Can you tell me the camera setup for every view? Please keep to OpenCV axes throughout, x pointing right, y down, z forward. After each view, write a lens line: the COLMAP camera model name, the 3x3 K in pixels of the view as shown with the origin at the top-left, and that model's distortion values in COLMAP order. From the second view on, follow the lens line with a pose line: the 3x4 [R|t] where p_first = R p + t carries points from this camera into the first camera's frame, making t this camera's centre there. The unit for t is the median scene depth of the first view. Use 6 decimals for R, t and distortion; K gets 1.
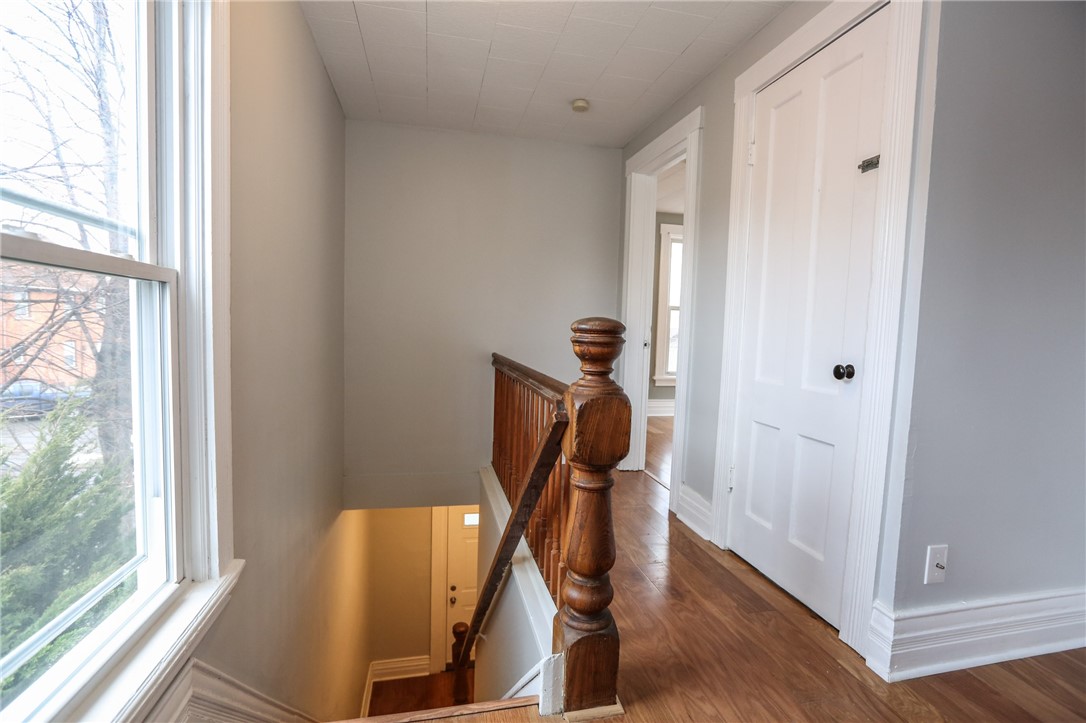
lens RADIAL K [[511.8, 0, 540.0], [0, 511.8, 360.3], [0, 0, 1]] dist [-0.046237, 0.015212]
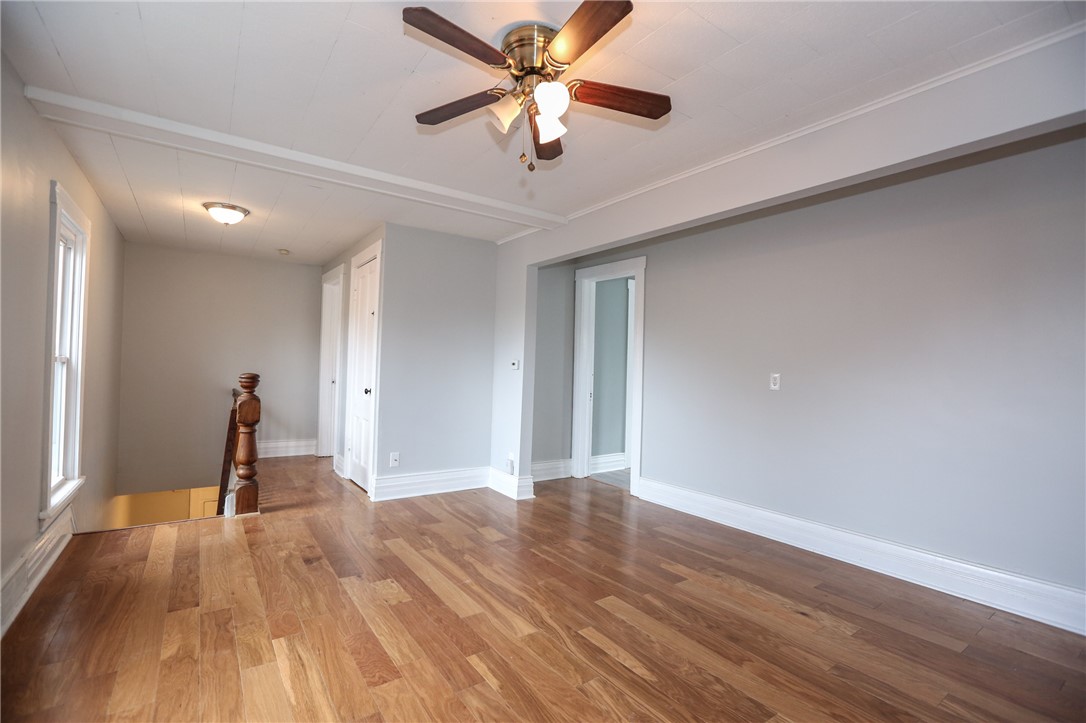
lens RADIAL K [[490.9, 0, 541.3], [0, 490.9, 361.0], [0, 0, 1]] dist [-0.055608, 0.020598]
pose [[0.918150, -0.000161, 0.396234, 0.535978], [0.029467, 0.997259, -0.067875, 0.080658], [-0.395137, 0.073995, 0.915637, -2.096269]]
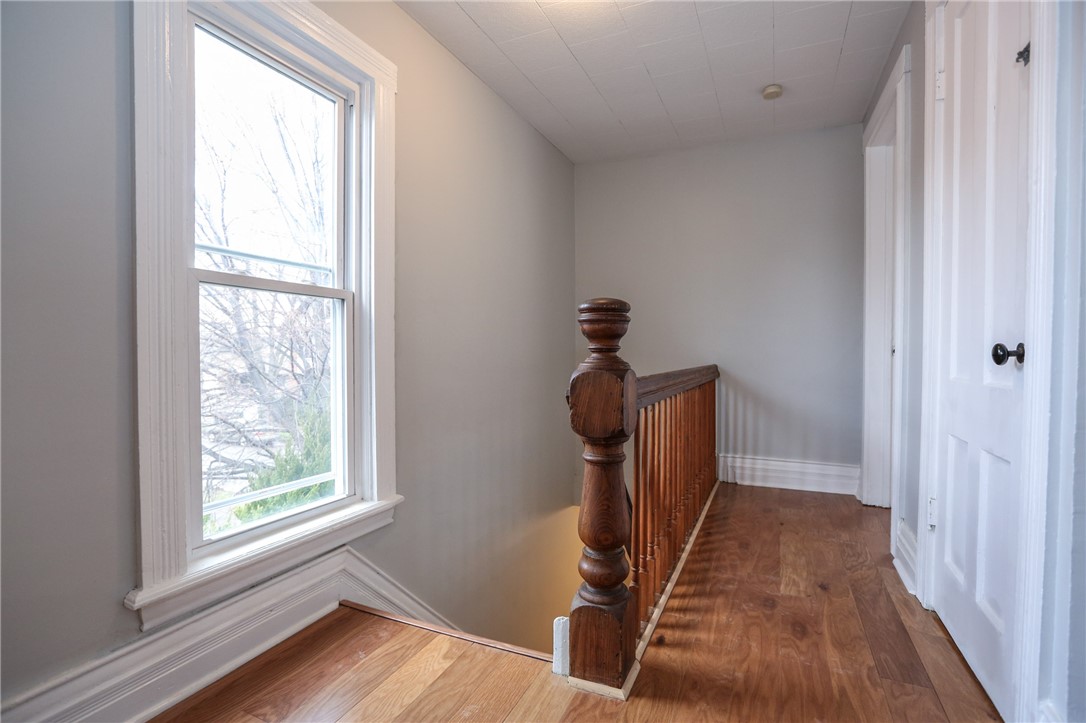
lens RADIAL K [[511.8, 0, 540.0], [0, 511.8, 360.3], [0, 0, 1]] dist [-0.046237, 0.015212]
pose [[0.799008, -0.020403, -0.600974, 0.626278], [-0.017351, 0.998226, -0.056958, 0.103789], [0.601070, 0.055938, 0.797237, 0.089139]]
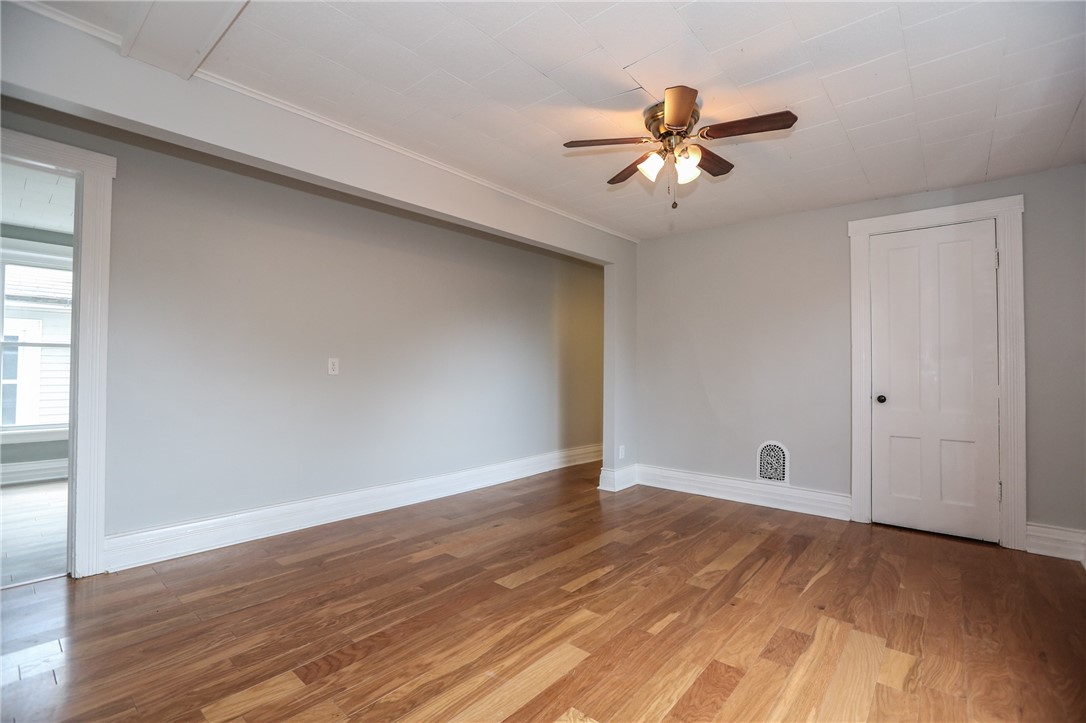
lens RADIAL K [[490.9, 0, 541.3], [0, 490.9, 361.0], [0, 0, 1]] dist [-0.055608, 0.020598]
pose [[-0.609631, -0.021766, 0.792386, -0.046393], [0.027645, 0.998431, 0.048695, -0.074844], [-0.792203, 0.051591, -0.608073, 0.468196]]
